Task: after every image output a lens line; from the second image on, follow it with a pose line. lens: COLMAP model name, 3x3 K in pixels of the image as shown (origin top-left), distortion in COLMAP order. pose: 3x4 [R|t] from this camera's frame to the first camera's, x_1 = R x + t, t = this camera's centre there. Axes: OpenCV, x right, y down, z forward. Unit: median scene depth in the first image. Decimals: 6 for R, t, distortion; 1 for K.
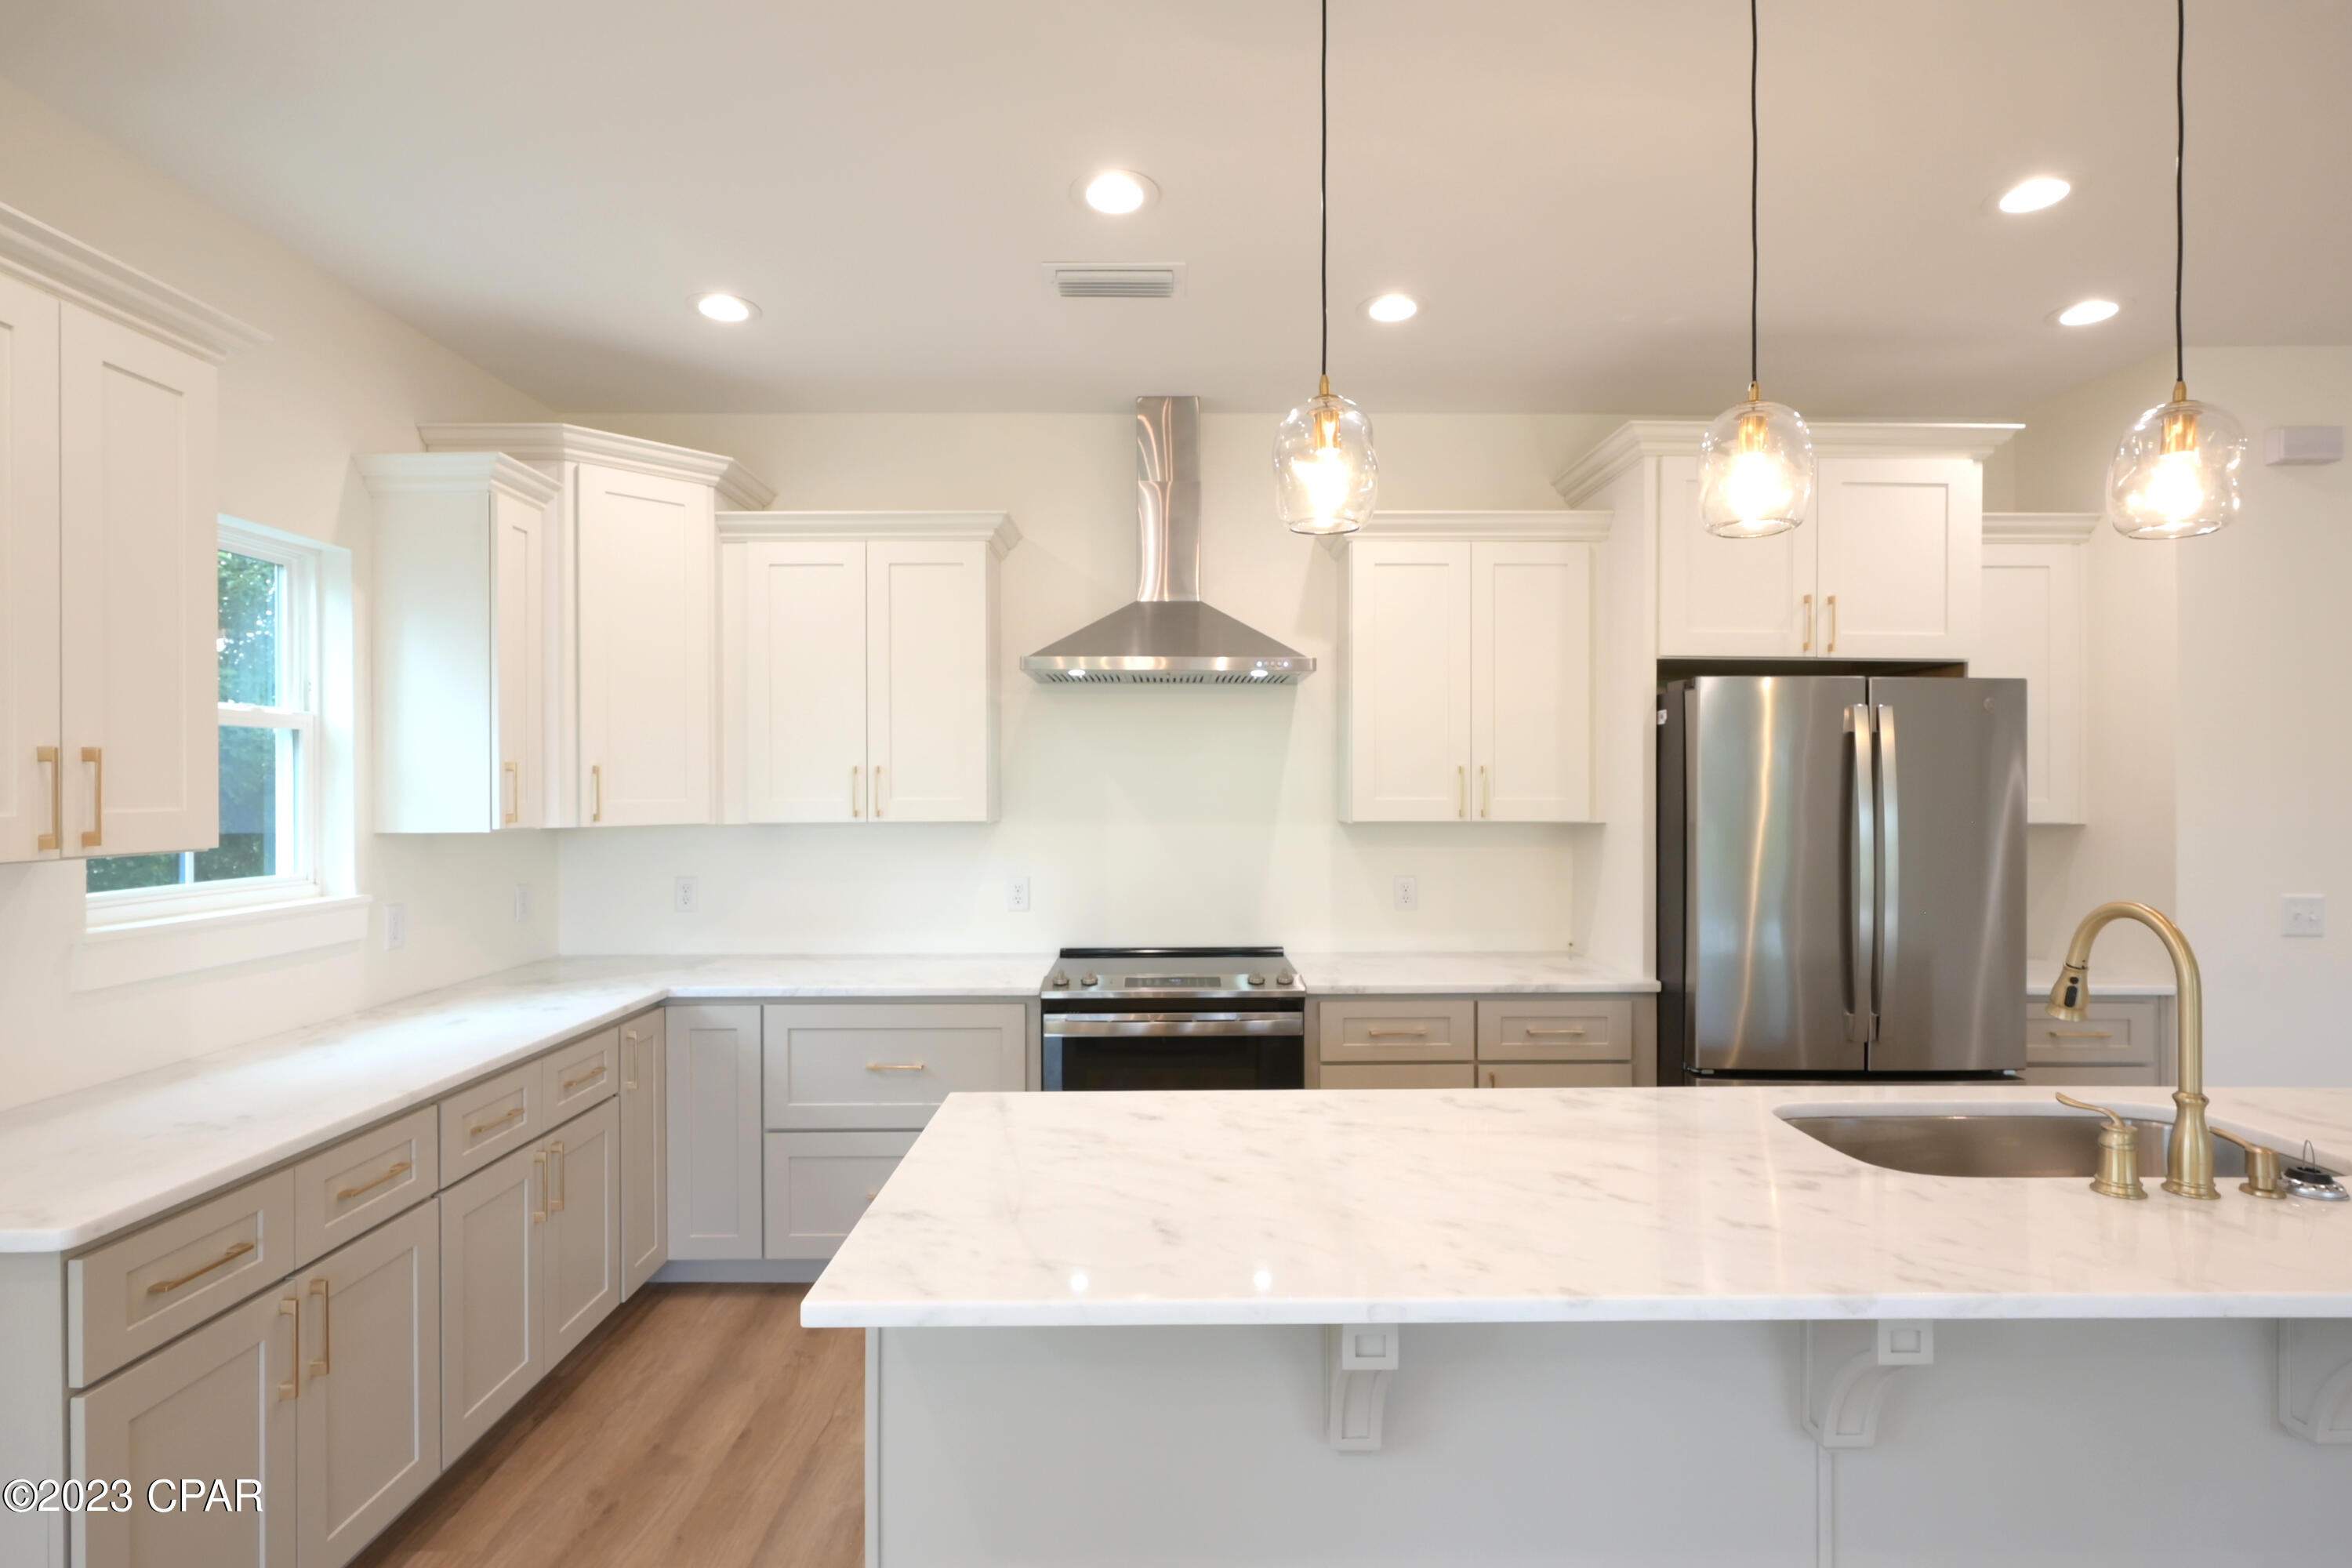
lens RADIAL K [[1169.0, 0, 1169.4], [0, 1169.0, 785.6], [0, 0, 1]] dist [0.003517, 0.001077]
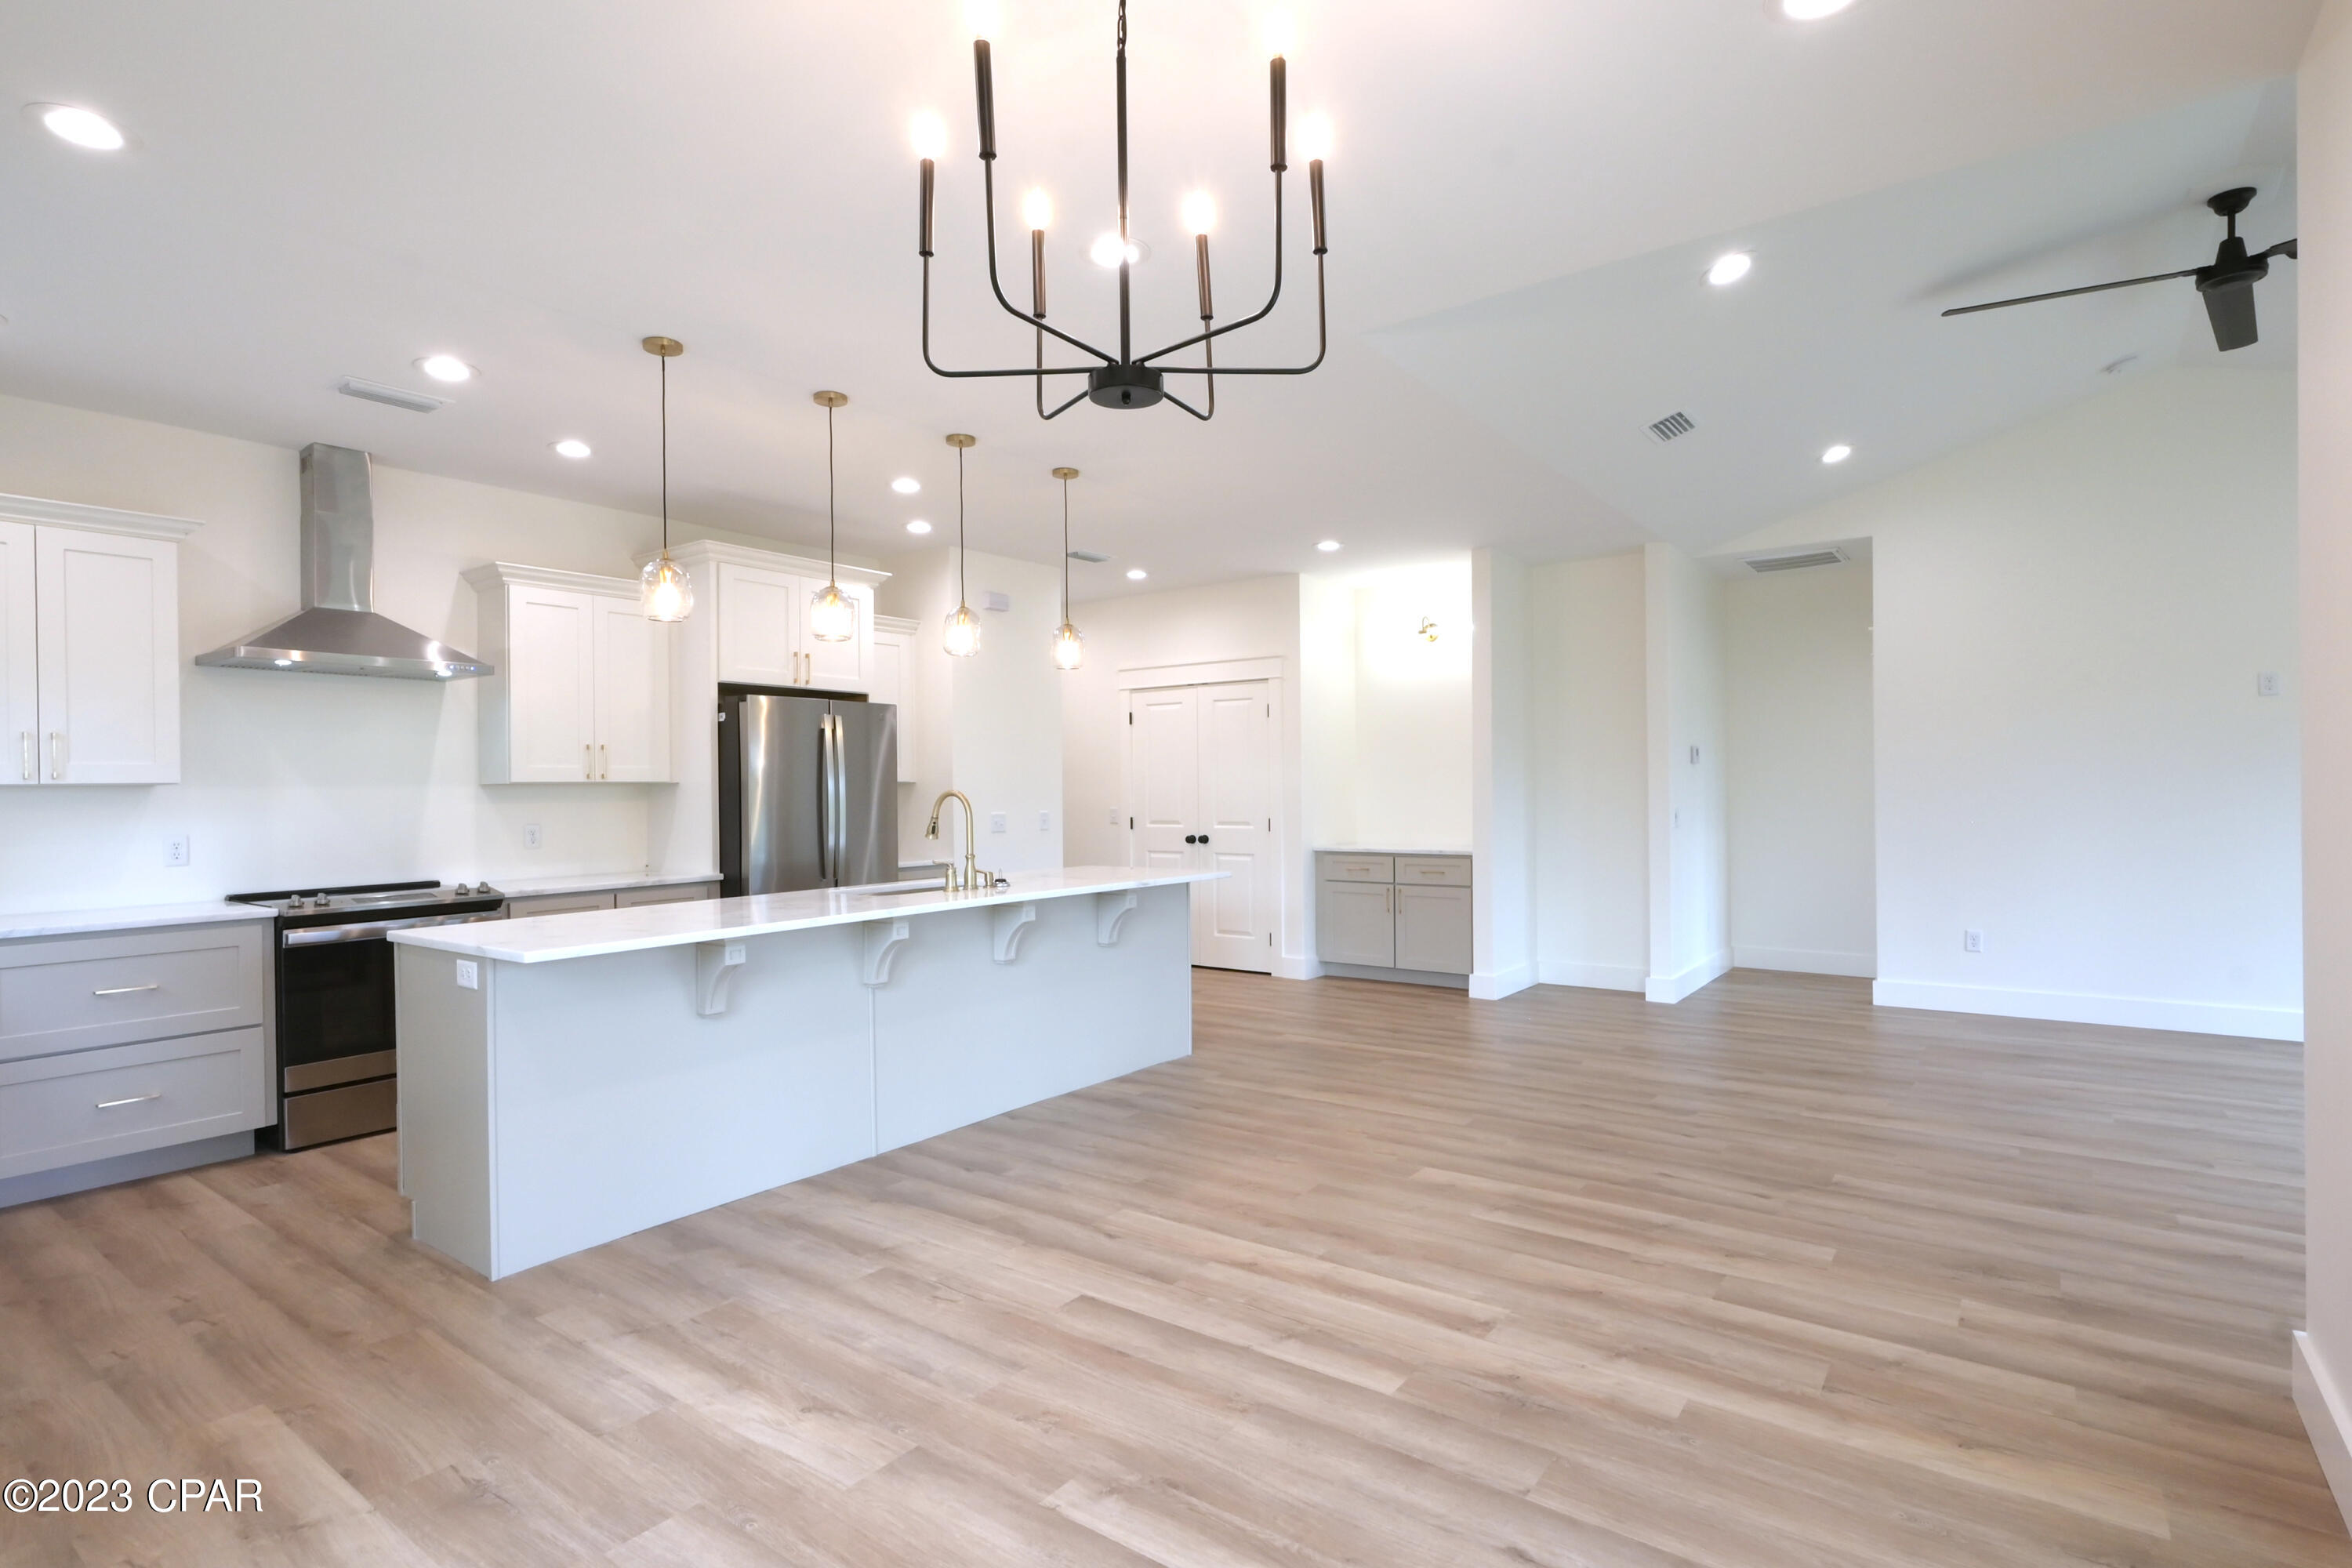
lens RADIAL K [[1169.0, 0, 1169.4], [0, 1169.0, 785.6], [0, 0, 1]] dist [0.003517, 0.001077]
pose [[0.610124, -0.006711, 0.792277, -0.513506], [0.010187, 0.999948, 0.000626, 0.045097], [-0.792240, 0.007689, 0.610161, -0.529438]]
